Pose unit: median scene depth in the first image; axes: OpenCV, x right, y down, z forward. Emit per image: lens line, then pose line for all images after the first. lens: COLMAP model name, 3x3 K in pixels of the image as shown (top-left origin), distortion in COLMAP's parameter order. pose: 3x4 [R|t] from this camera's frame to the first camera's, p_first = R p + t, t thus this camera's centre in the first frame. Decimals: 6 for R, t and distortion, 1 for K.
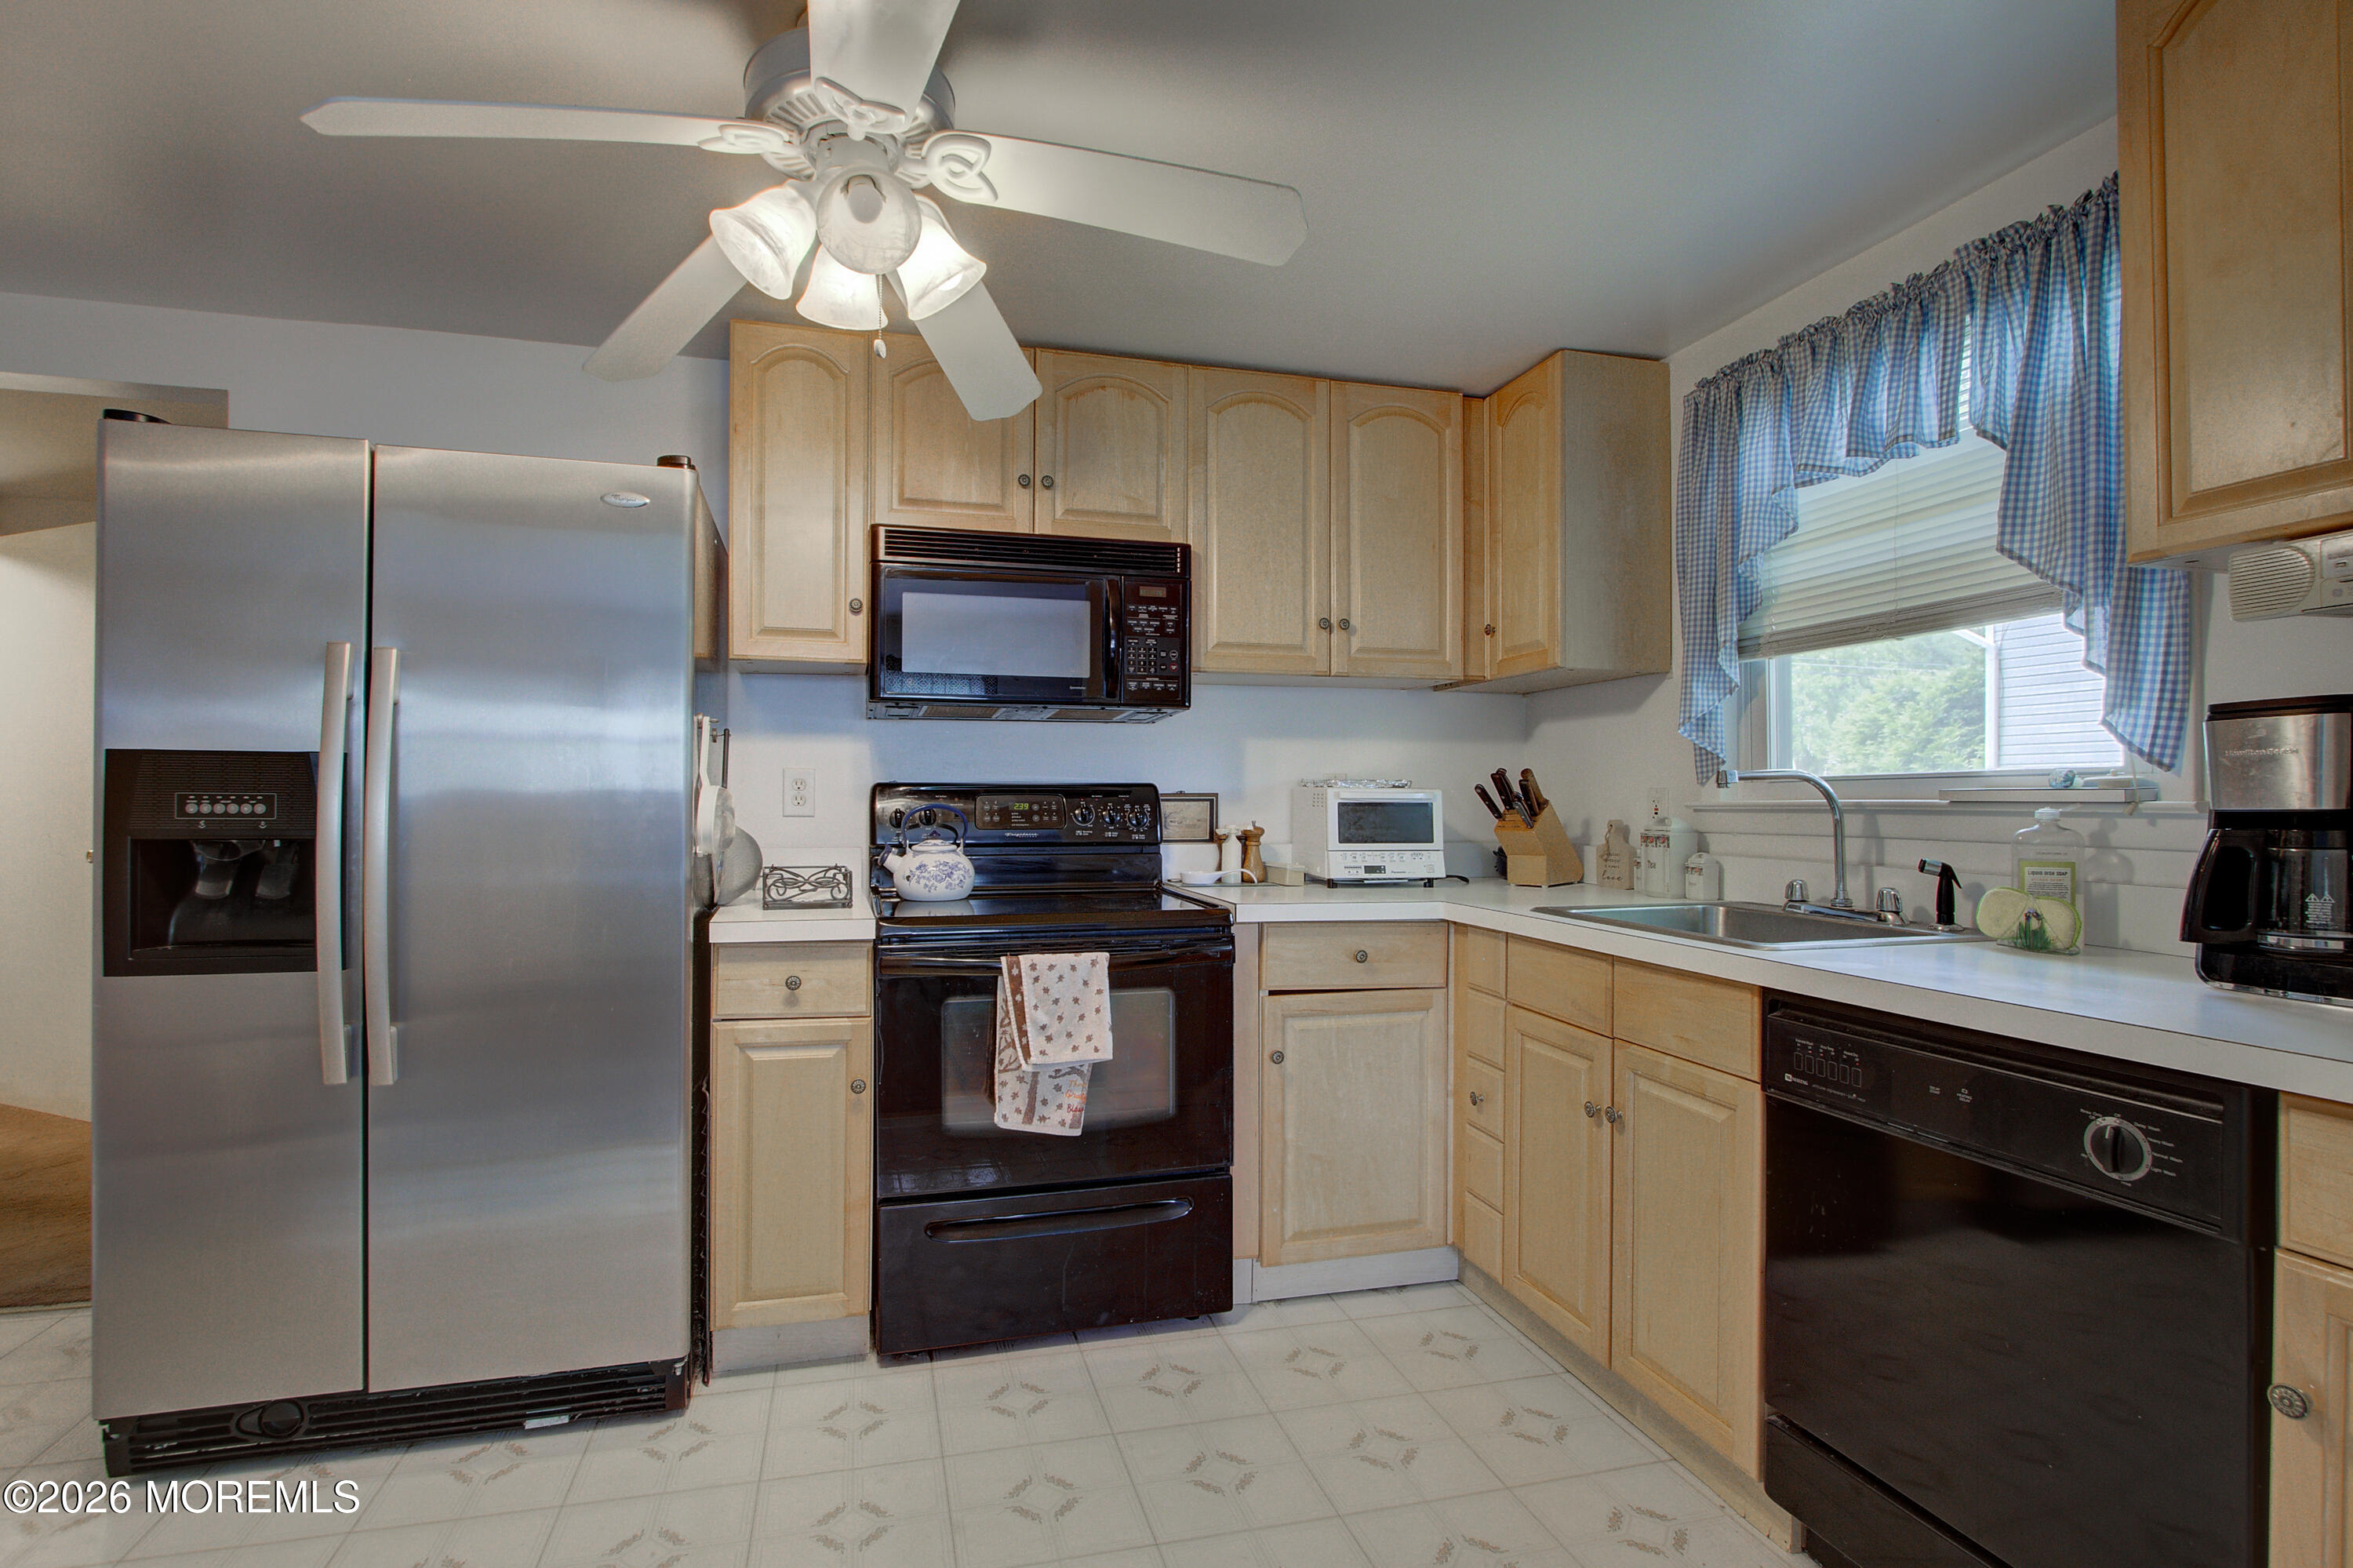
lens RADIAL K [[1091.2, 0, 1164.0], [0, 1091.2, 799.4], [0, 0, 1]] dist [-0.012543, 0.000836]
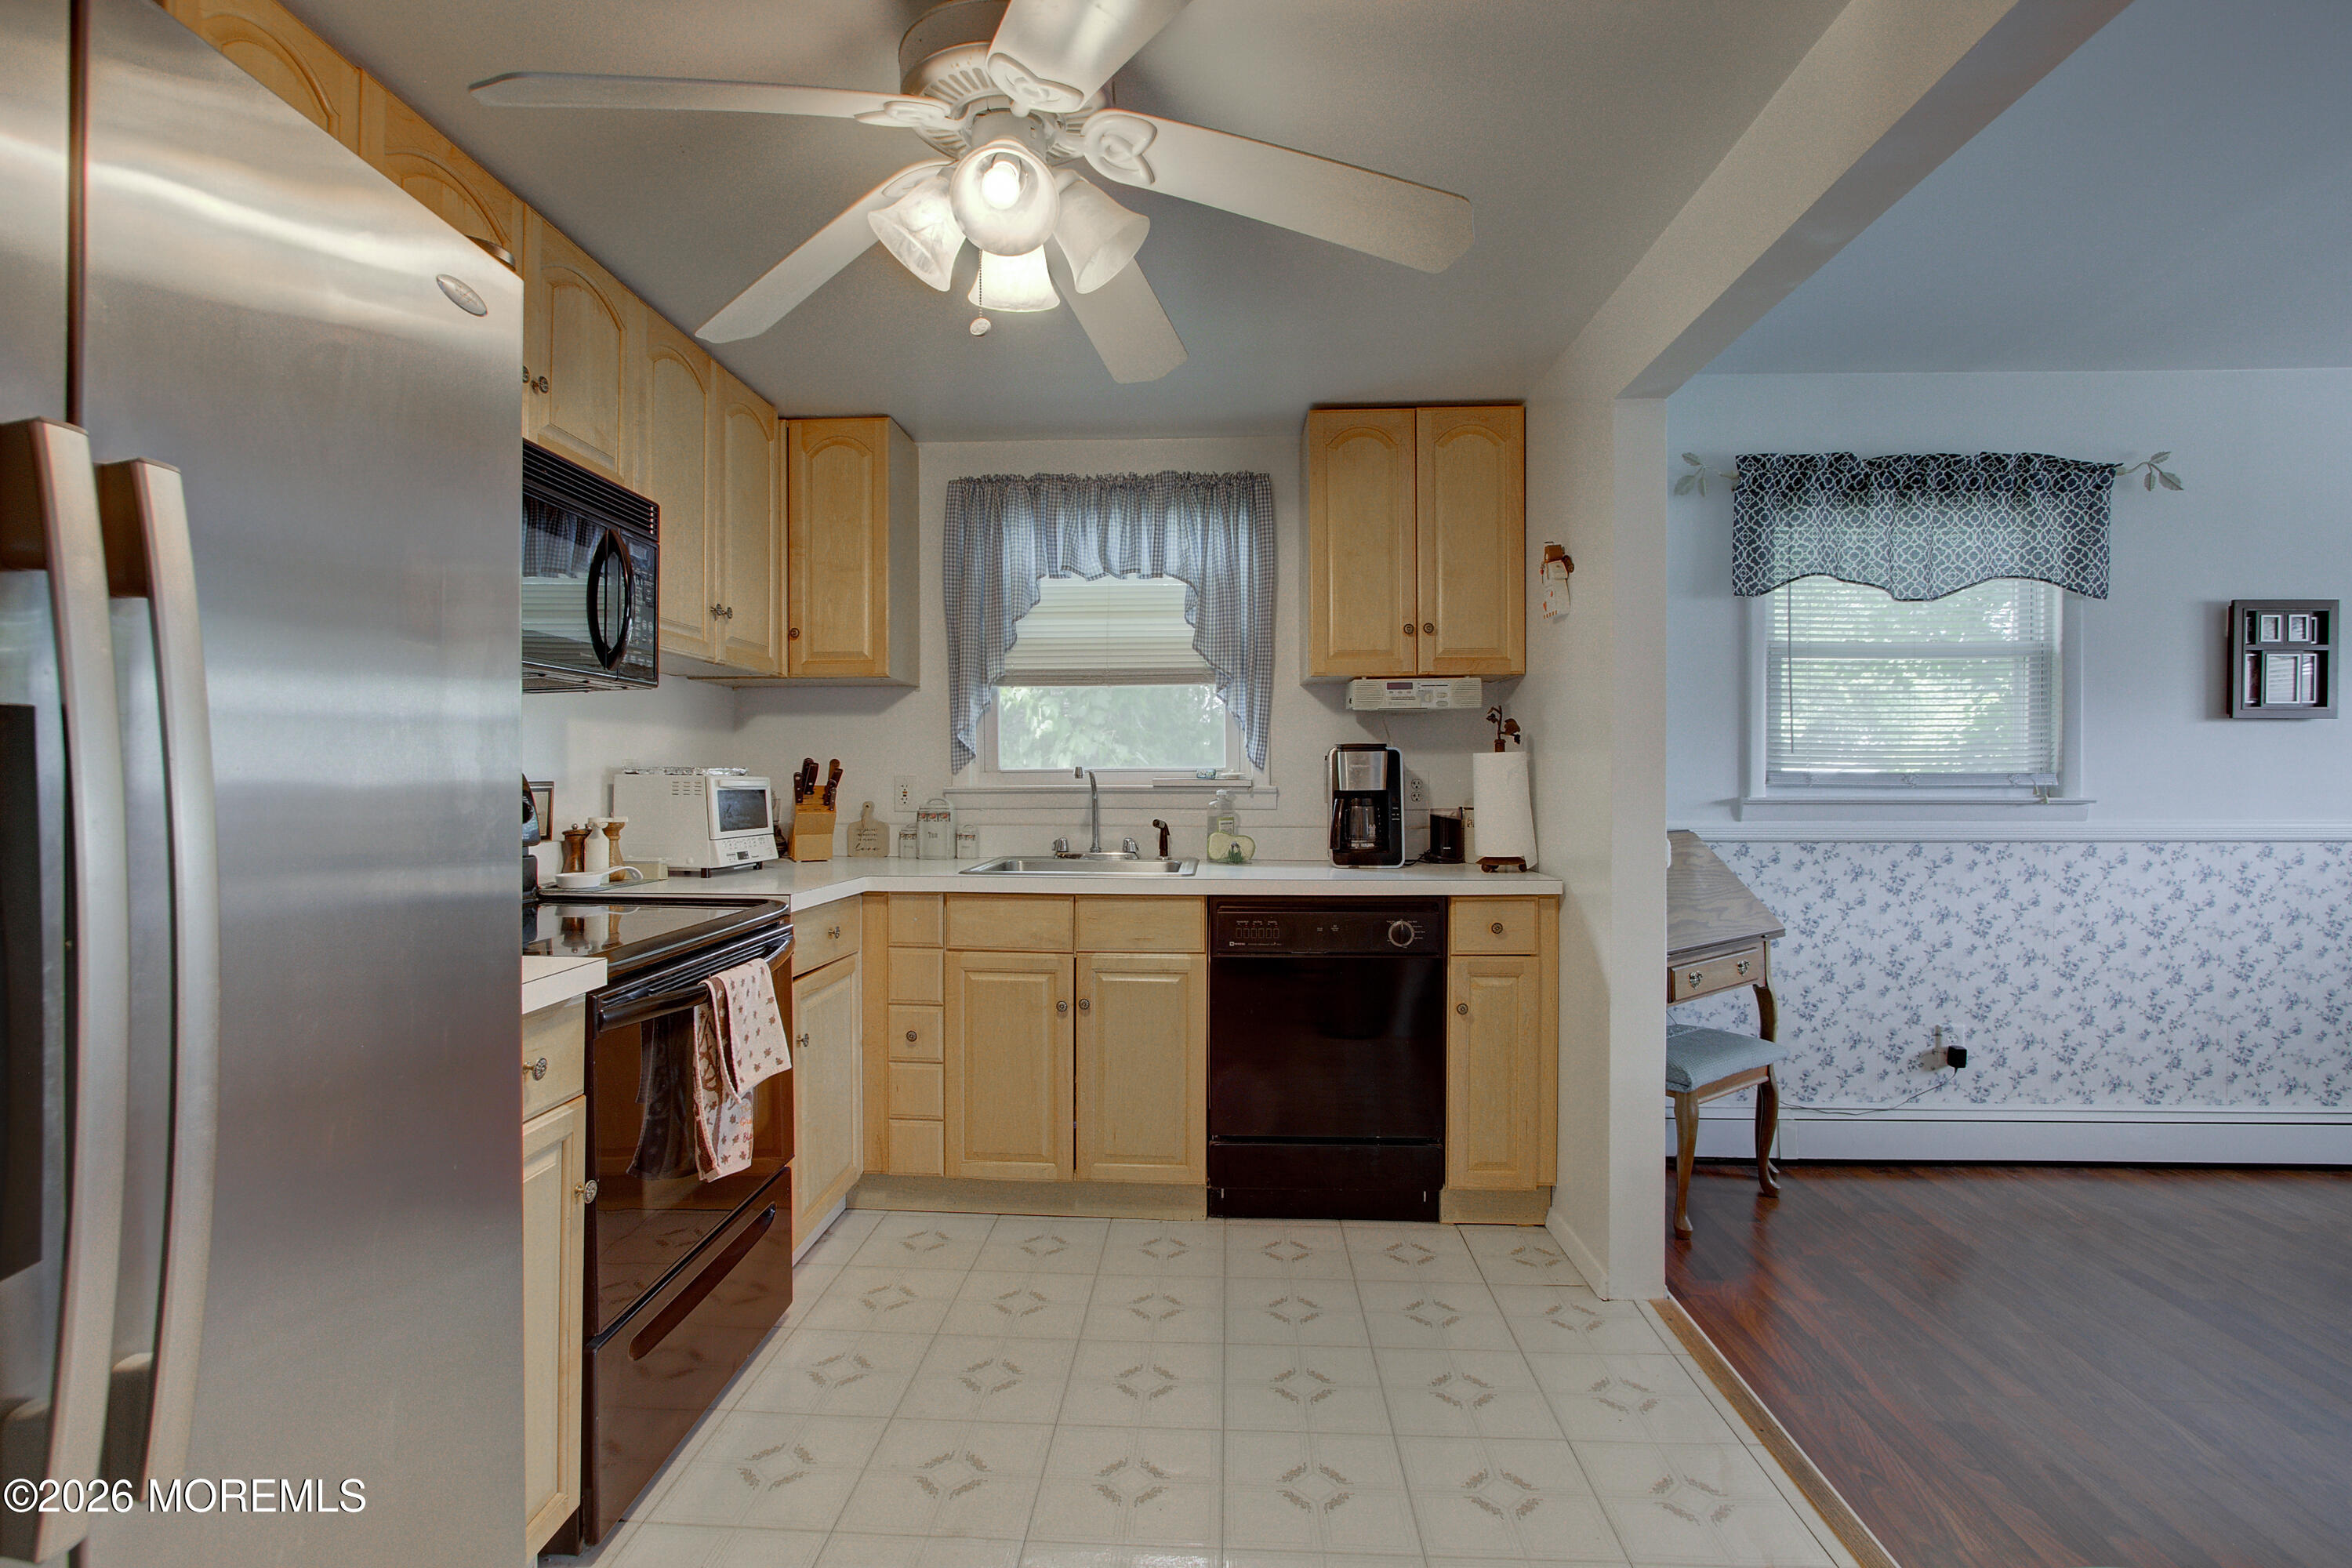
lens RADIAL K [[1090.7, 0, 1134.6], [0, 1090.7, 782.9], [0, 0, 1]] dist [-0.012543, 0.000836]
pose [[0.320603, -0.009338, 0.947167, -0.749145], [-0.000278, 0.999950, 0.009952, -0.016374], [-0.947213, -0.003454, 0.320585, 0.370133]]
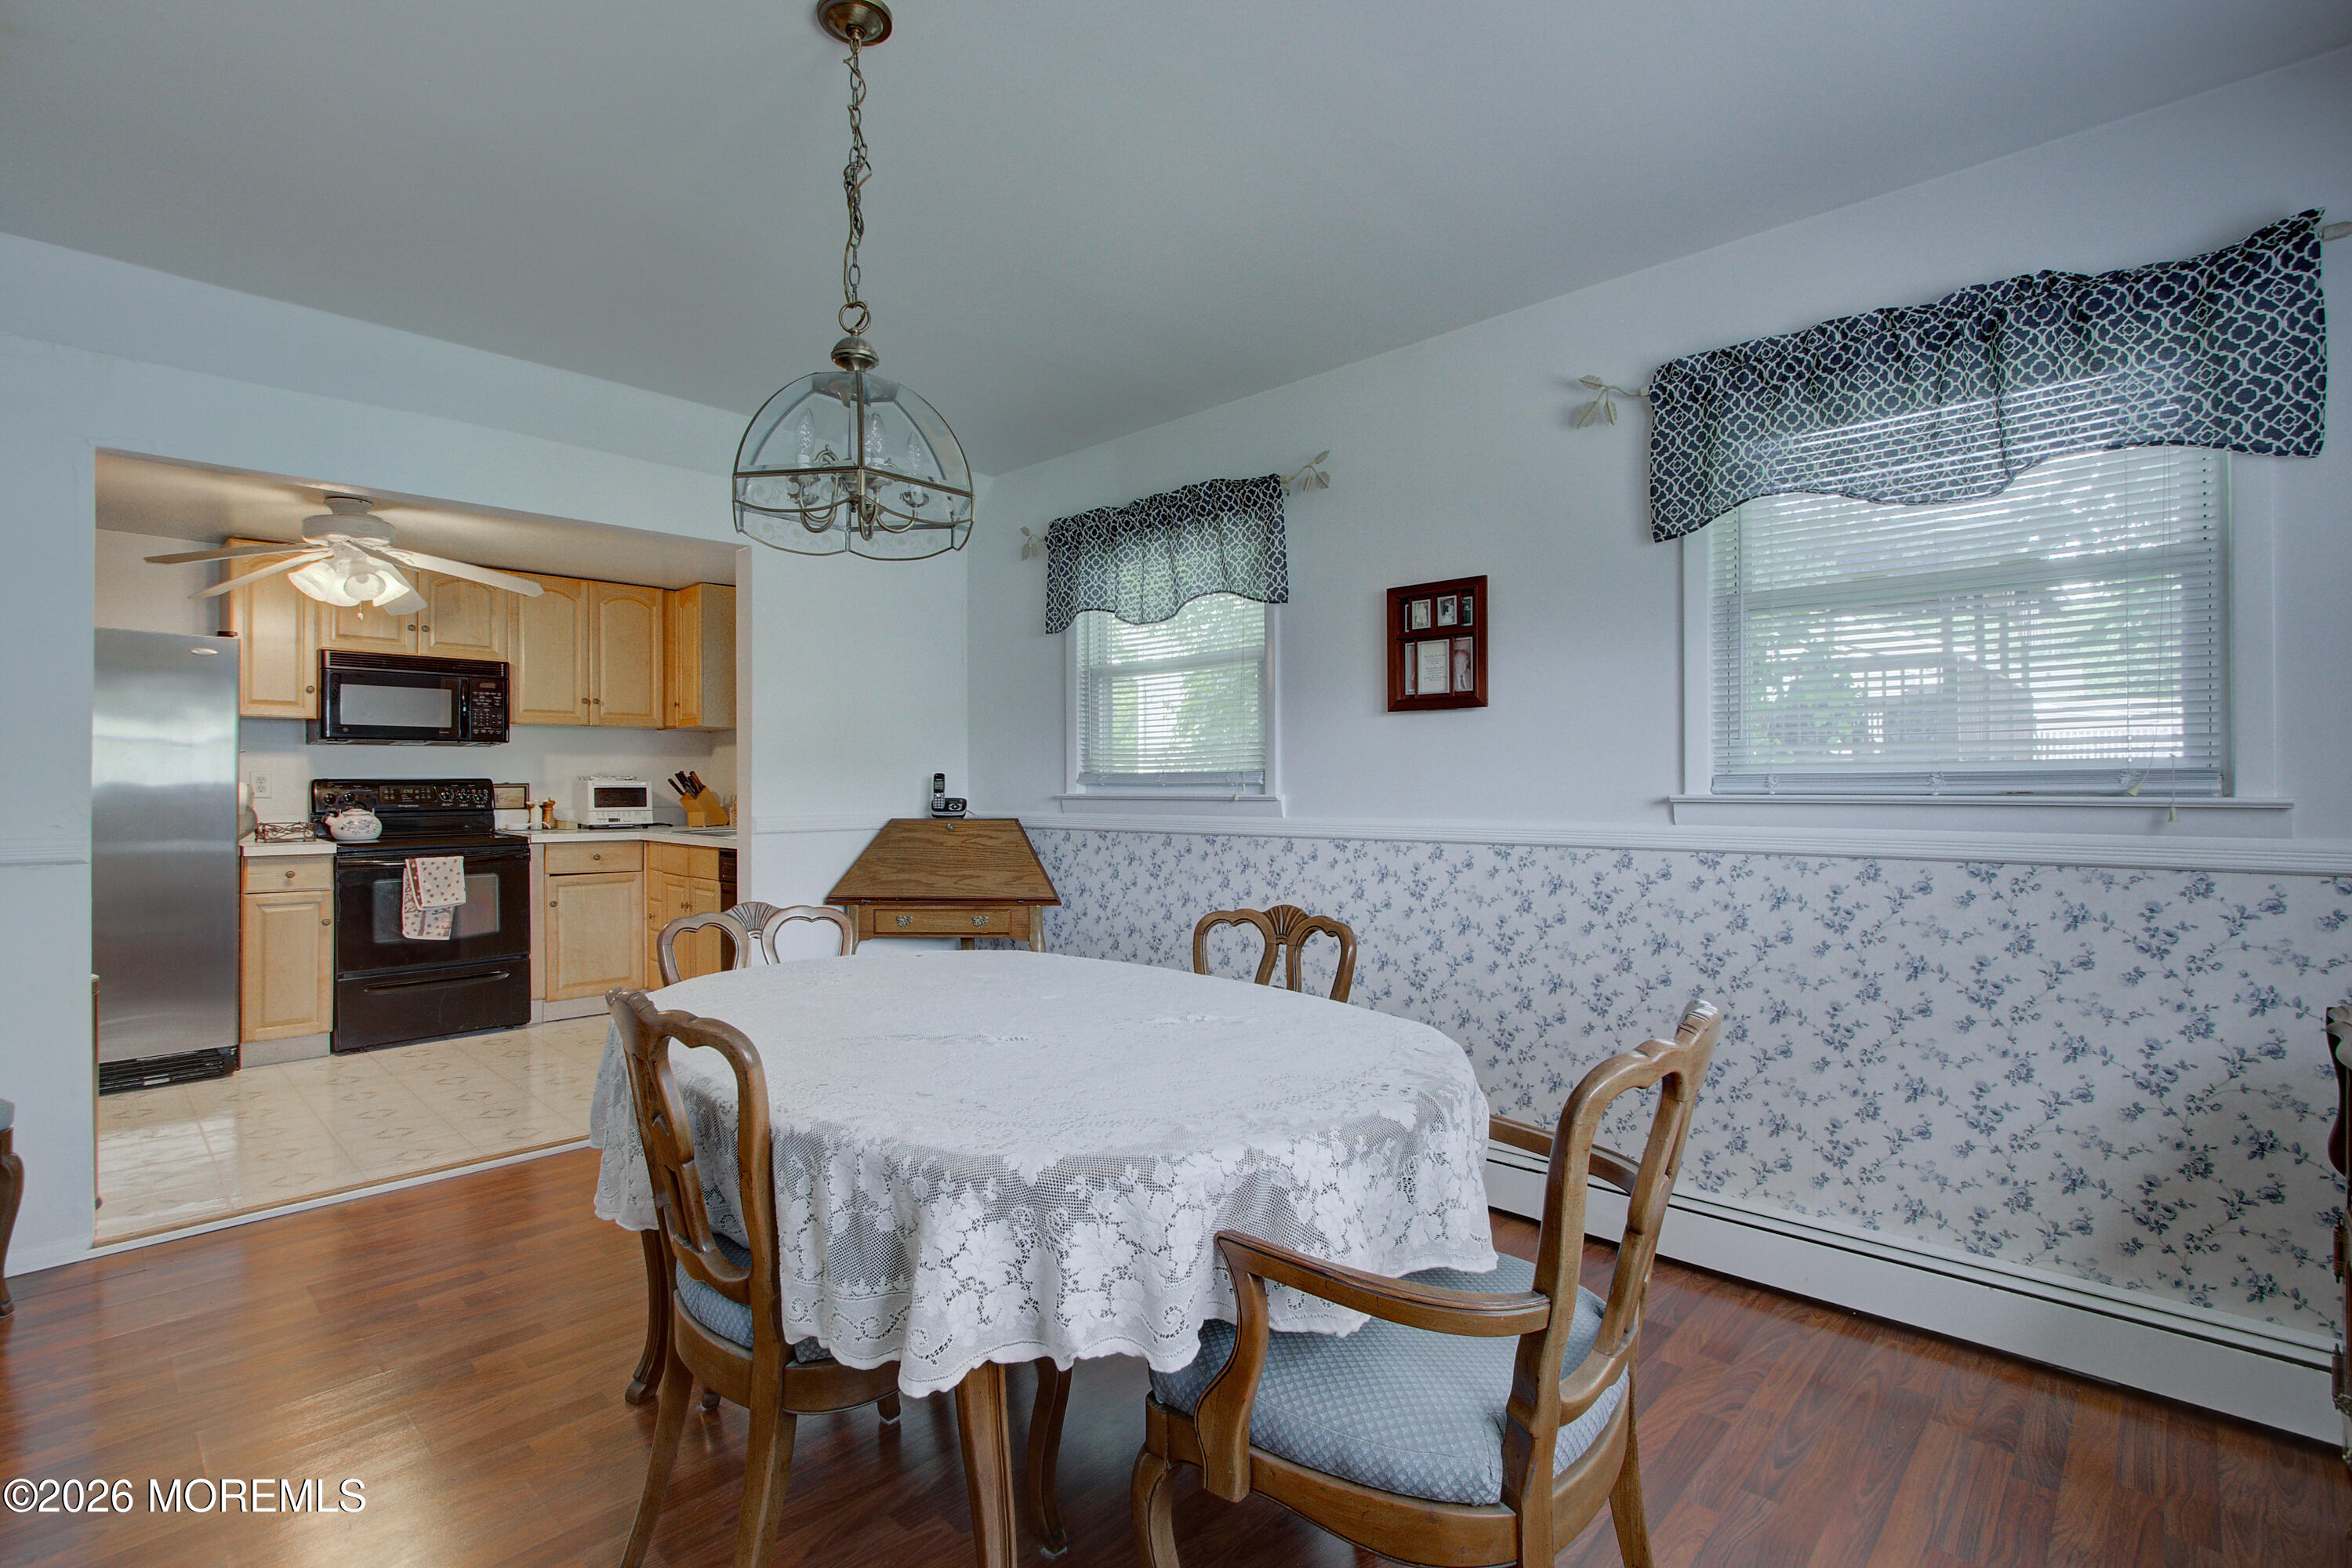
lens RADIAL K [[1090.7, 0, 1158.4], [0, 1090.7, 783.6], [0, 0, 1]] dist [-0.012543, 0.000836]
pose [[0.866177, -0.006143, 0.499700, 0.065659], [0.005797, 0.999981, 0.002244, -0.003788], [-0.499704, 0.000953, 0.866195, -1.472606]]
